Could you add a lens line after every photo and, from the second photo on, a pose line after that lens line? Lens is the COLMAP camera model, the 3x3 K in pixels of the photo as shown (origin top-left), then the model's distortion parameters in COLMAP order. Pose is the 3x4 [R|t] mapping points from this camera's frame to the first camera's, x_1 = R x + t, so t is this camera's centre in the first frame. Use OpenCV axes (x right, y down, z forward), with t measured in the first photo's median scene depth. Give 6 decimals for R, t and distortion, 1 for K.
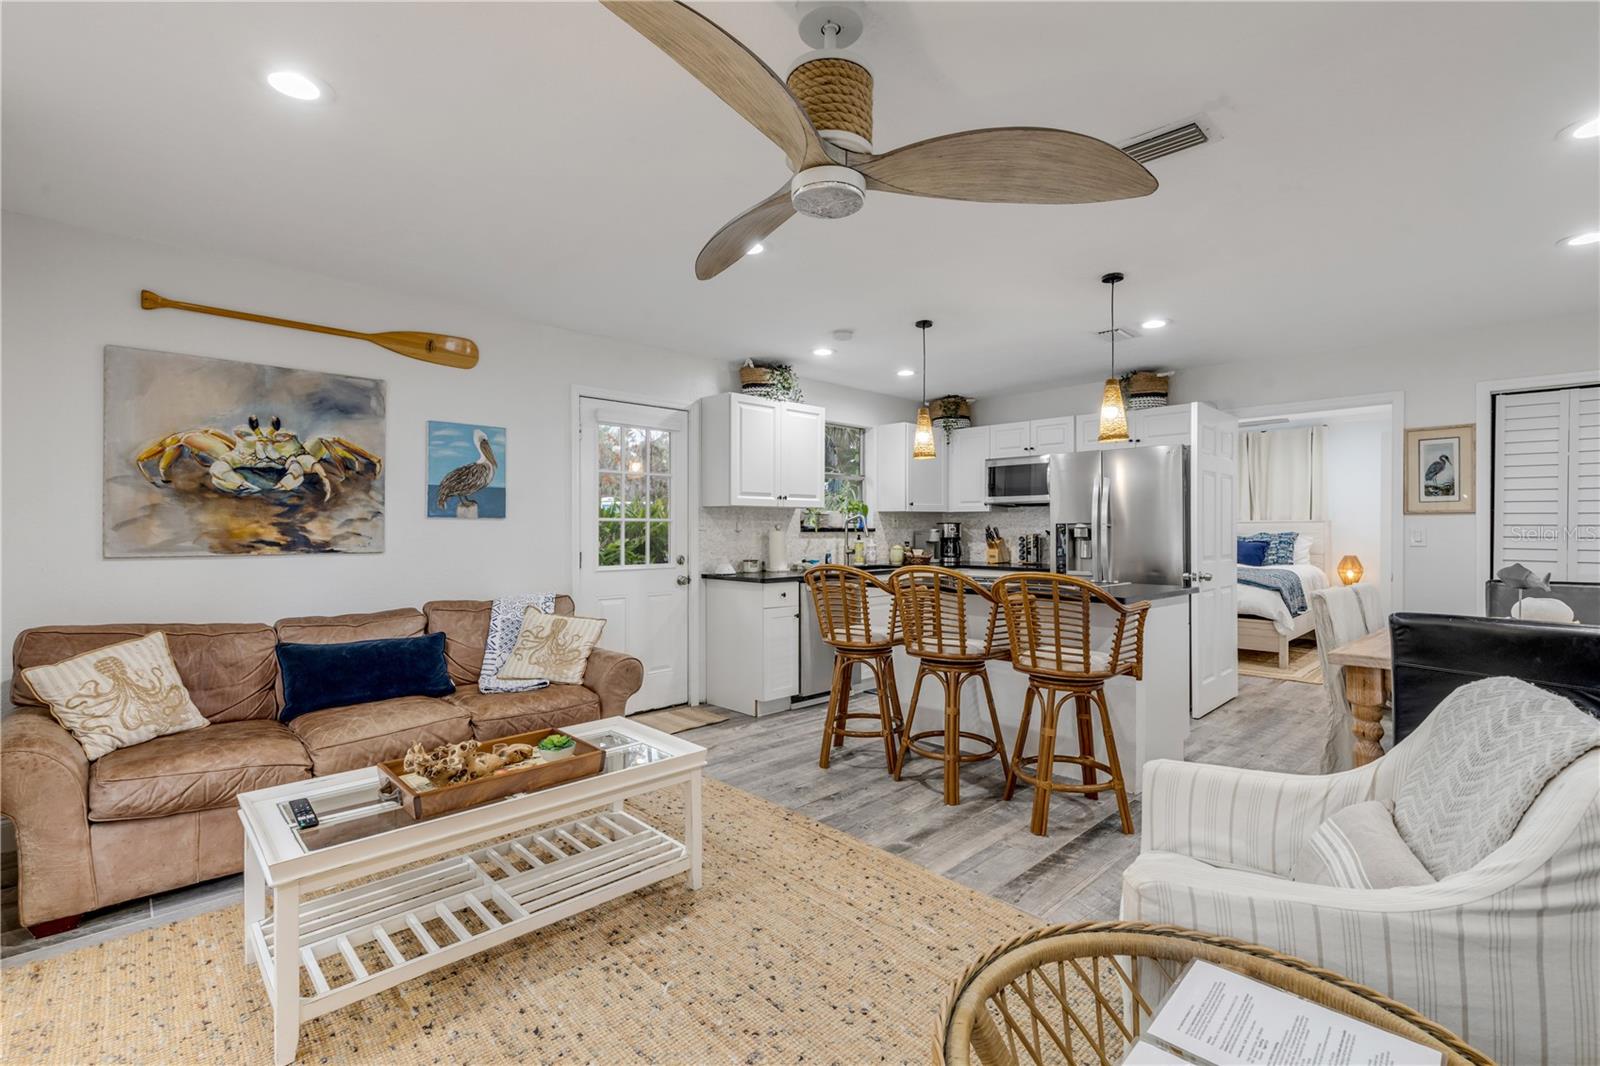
lens RADIAL K [[703.6, 0, 800.0], [0, 703.6, 533.0], [0, 0, 1]] dist [-0.001404, -0.000074]
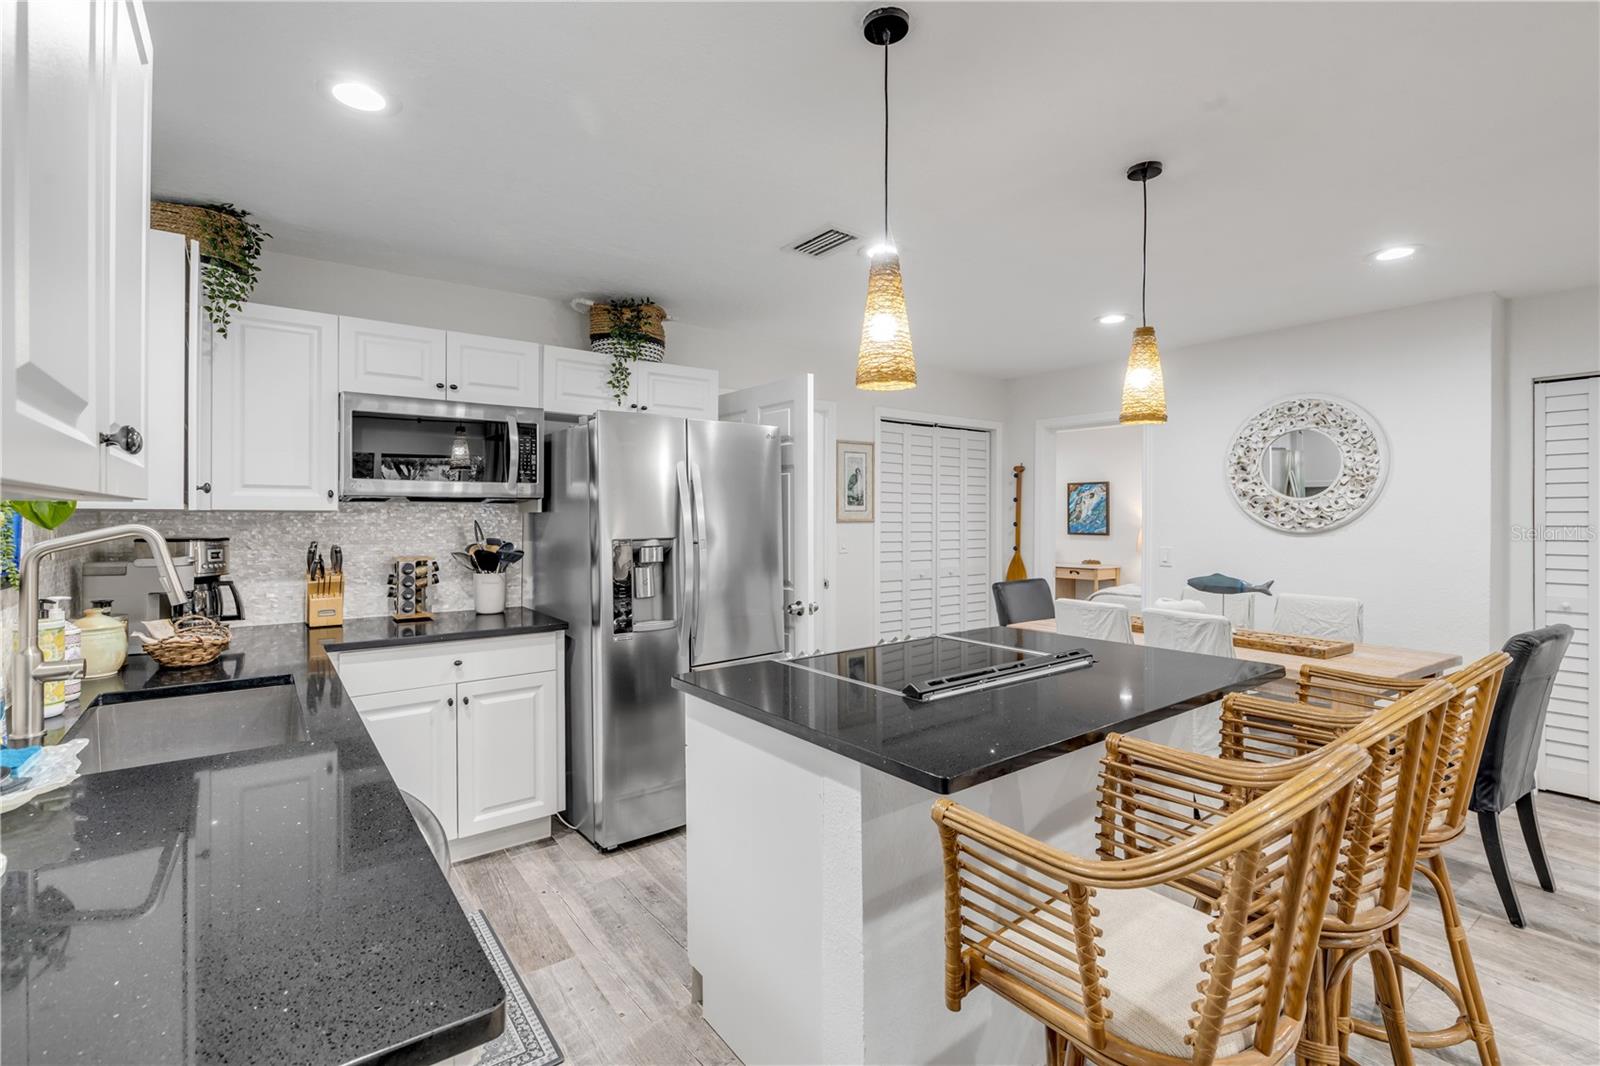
lens RADIAL K [[711.5, 0, 797.4], [0, 711.5, 517.8], [0, 0, 1]] dist [0.002339, 0.000406]
pose [[0.150754, -0.002104, 0.988569, -0.140404], [0.005669, 0.999983, 0.001264, -0.028111], [-0.988555, 0.005414, 0.150763, 0.718562]]
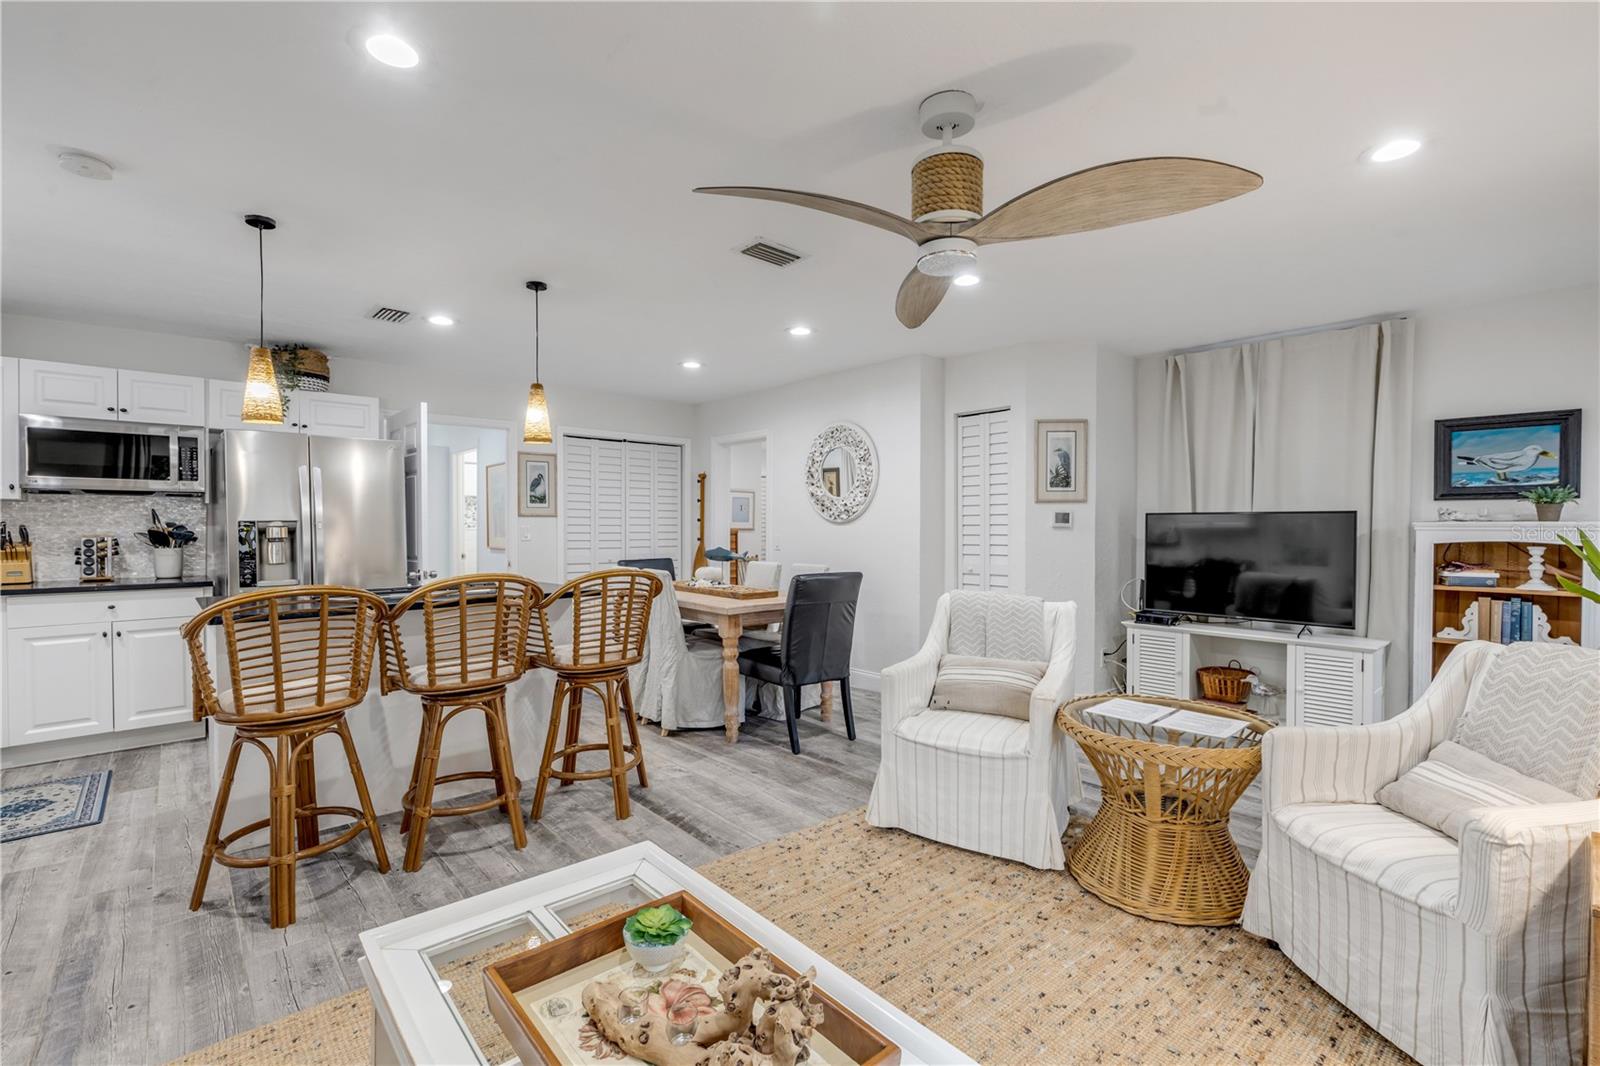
lens RADIAL K [[703.6, 0, 800.0], [0, 703.6, 533.0], [0, 0, 1]] dist [-0.001404, -0.000074]
pose [[0.054997, -0.008823, 0.998448, -0.332871], [0.006292, 0.999944, 0.008489, -0.002967], [-0.998467, 0.005816, 0.055050, 0.324097]]
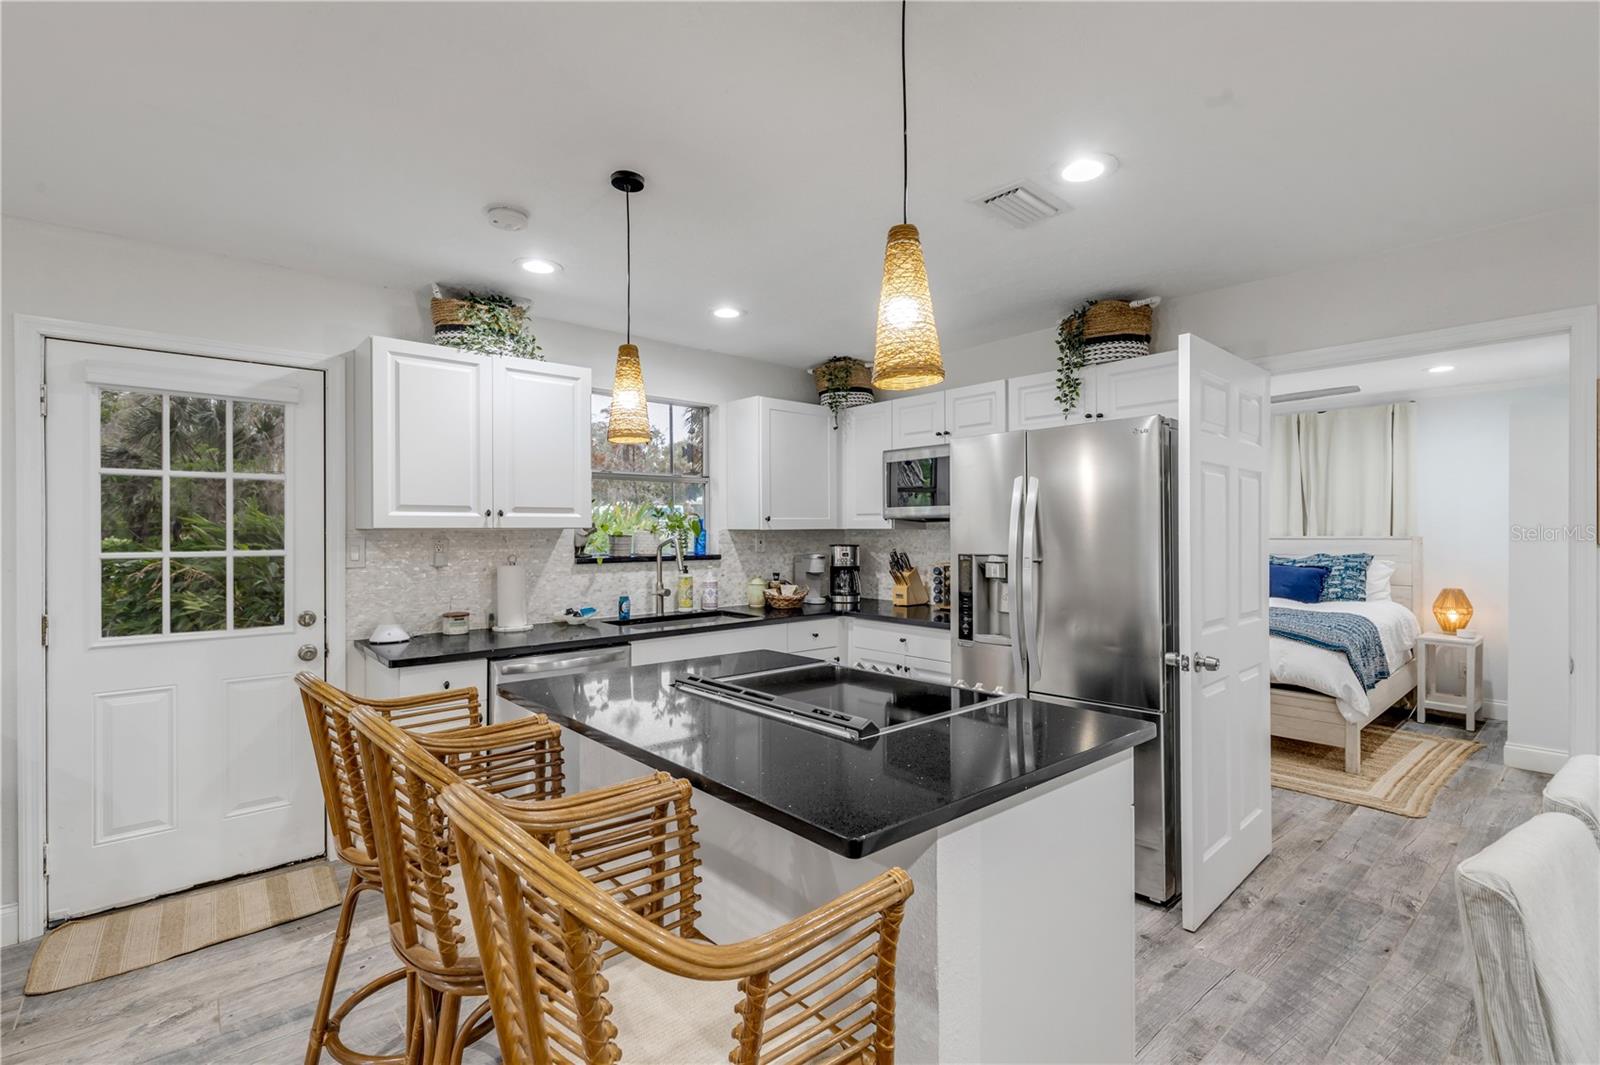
lens RADIAL K [[712.4, 0, 800.0], [0, 712.4, 532.5], [0, 0, 1]] dist [-0.000176, 0.000338]
pose [[0.998544, -0.001466, -0.053924, 0.242505], [0.001259, 0.999992, -0.003858, -0.027562], [0.053929, 0.003785, 0.998538, 0.356594]]
